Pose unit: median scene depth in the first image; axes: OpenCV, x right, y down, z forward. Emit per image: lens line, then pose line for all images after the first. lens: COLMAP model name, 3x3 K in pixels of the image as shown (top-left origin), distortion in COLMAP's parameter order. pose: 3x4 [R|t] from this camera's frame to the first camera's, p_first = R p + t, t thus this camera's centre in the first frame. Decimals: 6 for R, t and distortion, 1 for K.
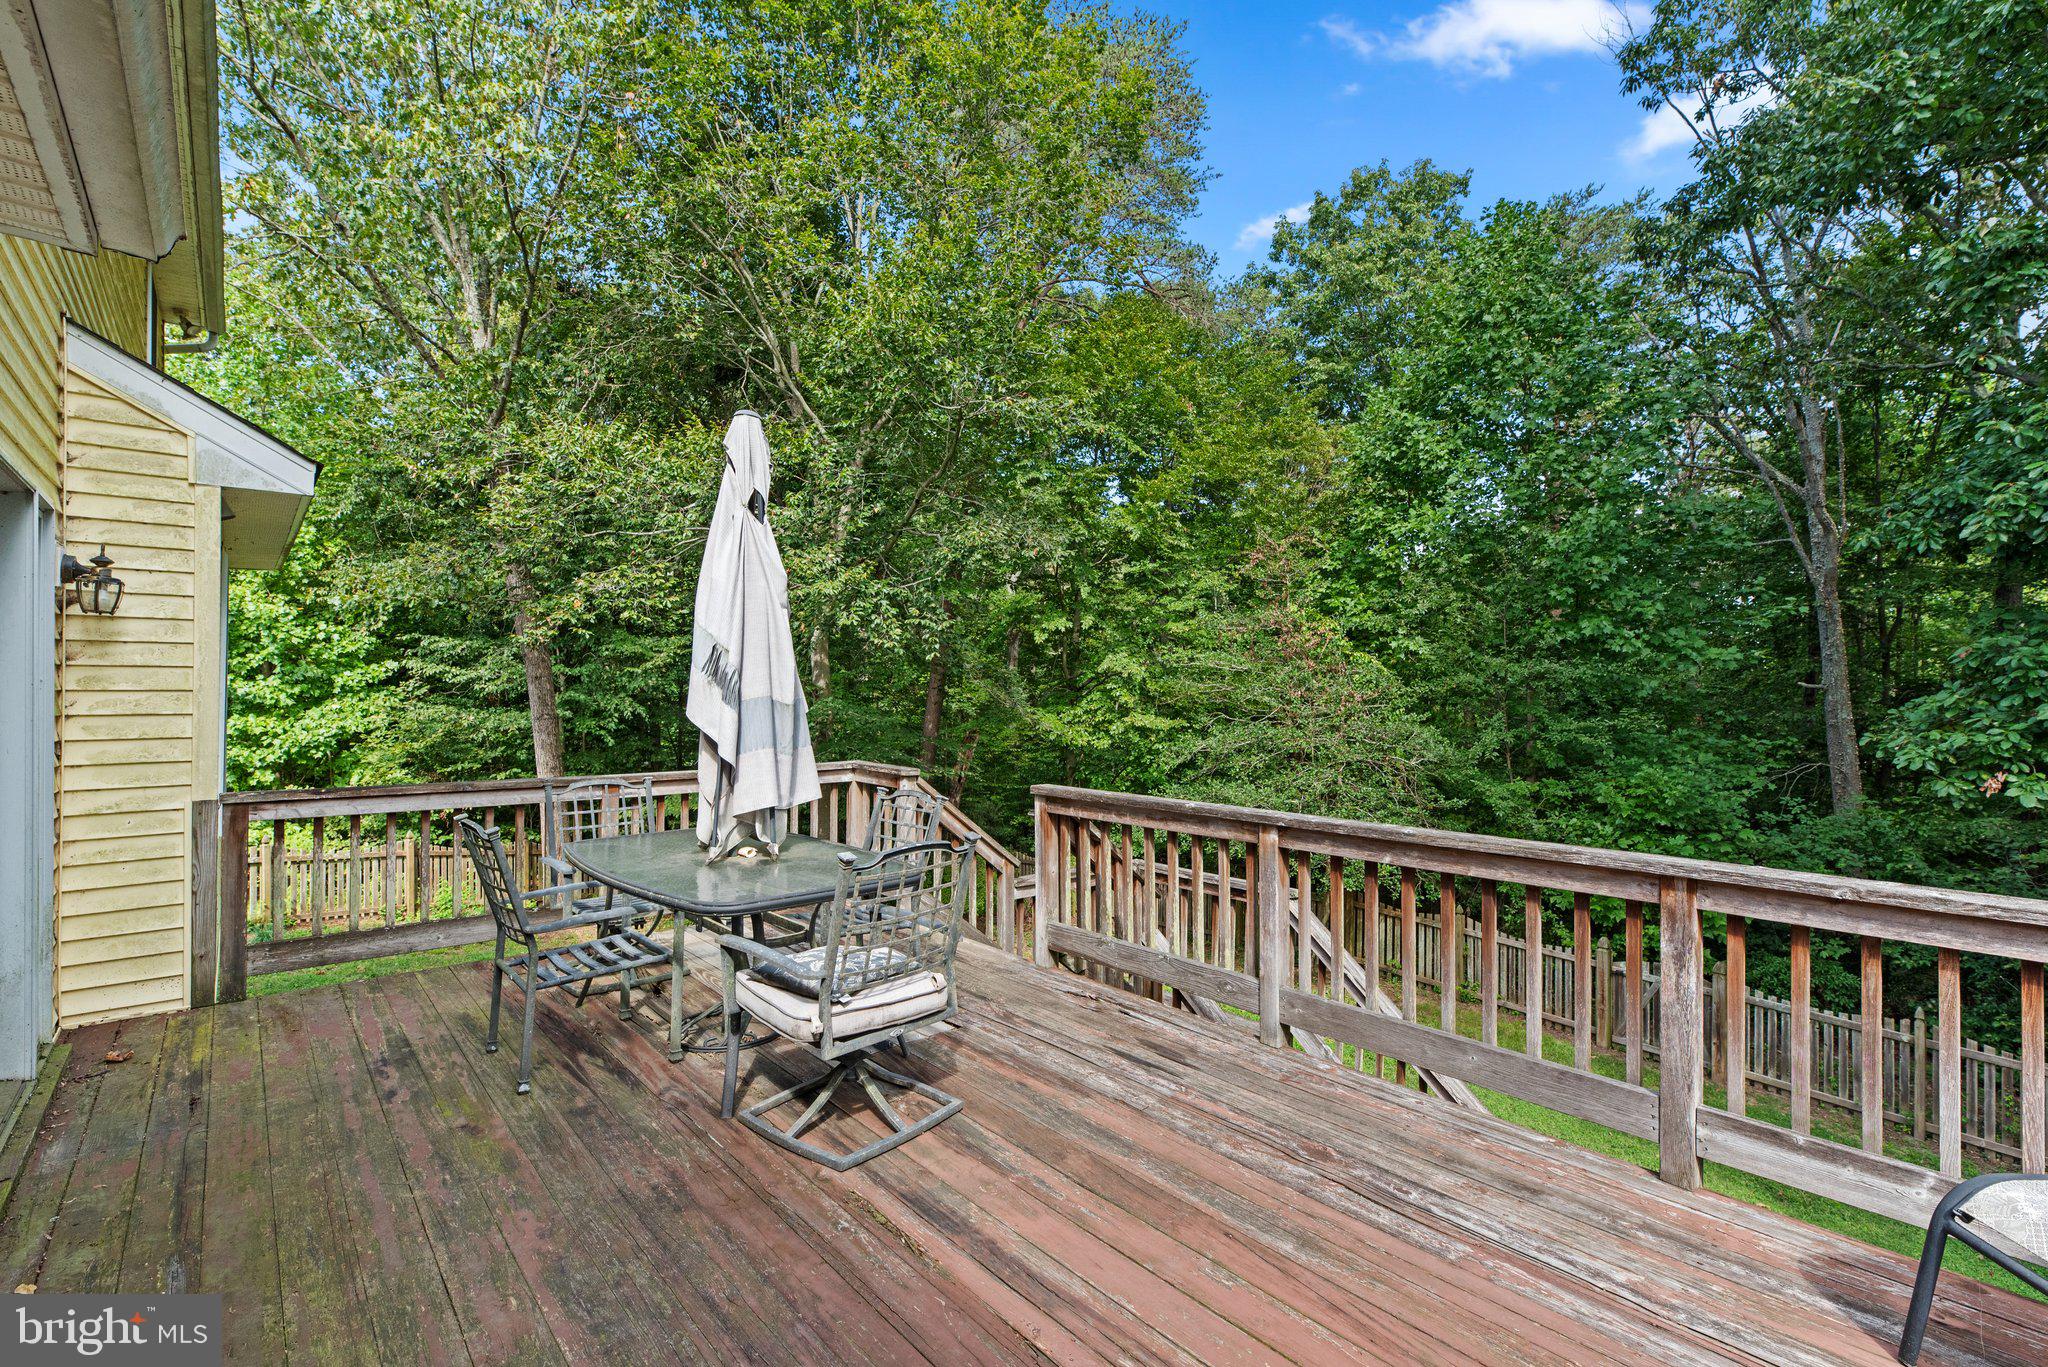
lens RADIAL K [[924.5, 0, 1029.1], [0, 924.5, 688.7], [0, 0, 1]] dist [0.002304, 0.000022]
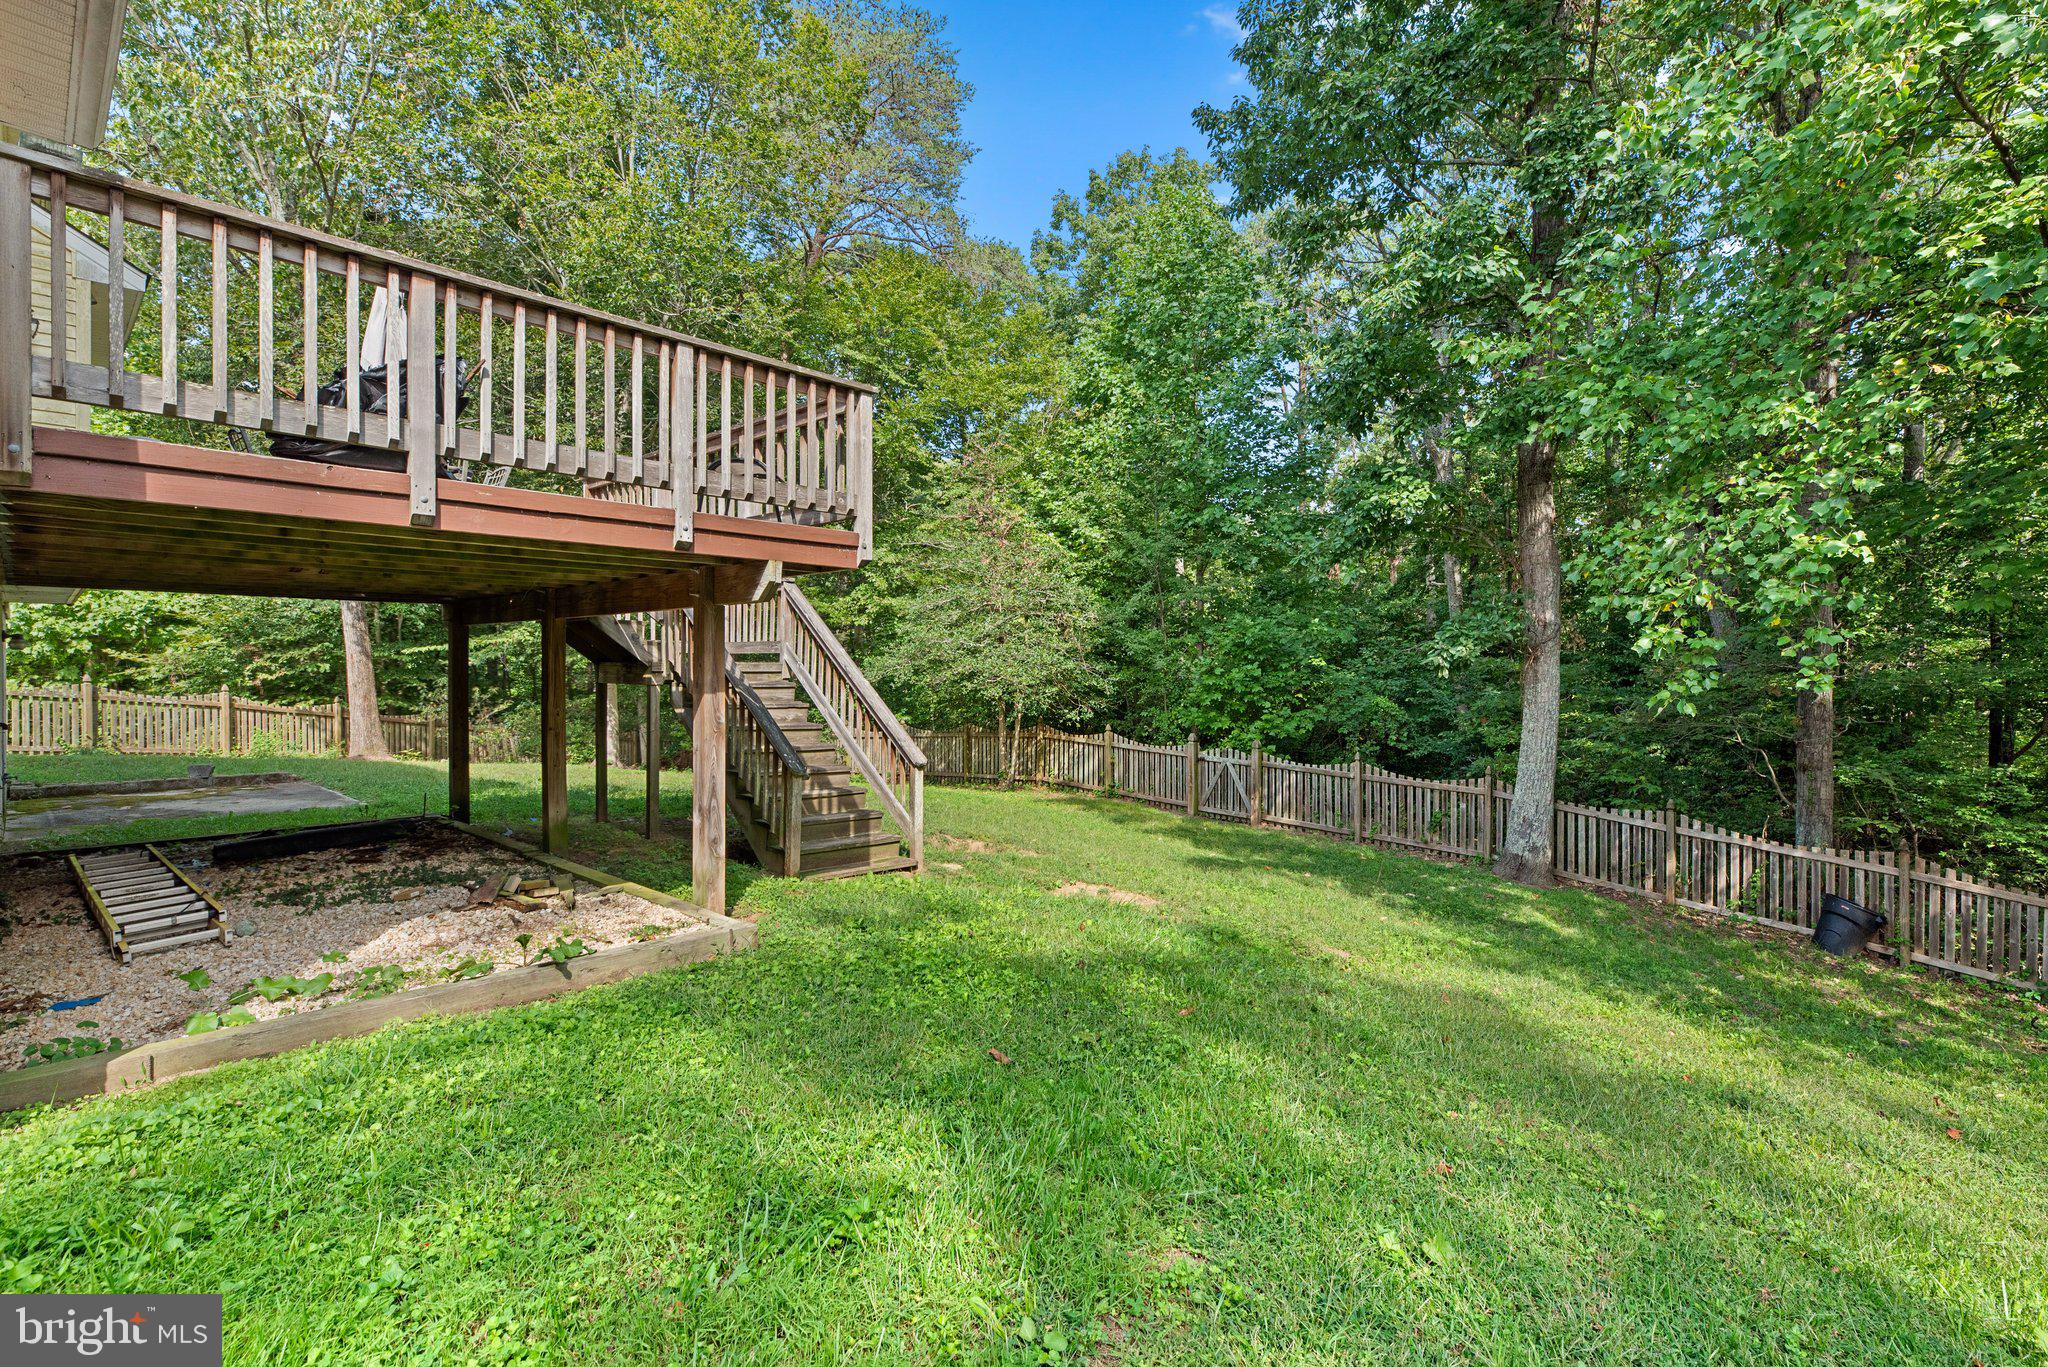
lens RADIAL K [[924.5, 0, 1025.1], [0, 924.5, 664.5], [0, 0, 1]] dist [0.002304, 0.000022]
pose [[0.993961, -0.002264, 0.109708, 0.184031], [0.001842, 0.999990, 0.003951, 0.126170], [-0.109716, -0.003725, 0.993956, -0.239080]]
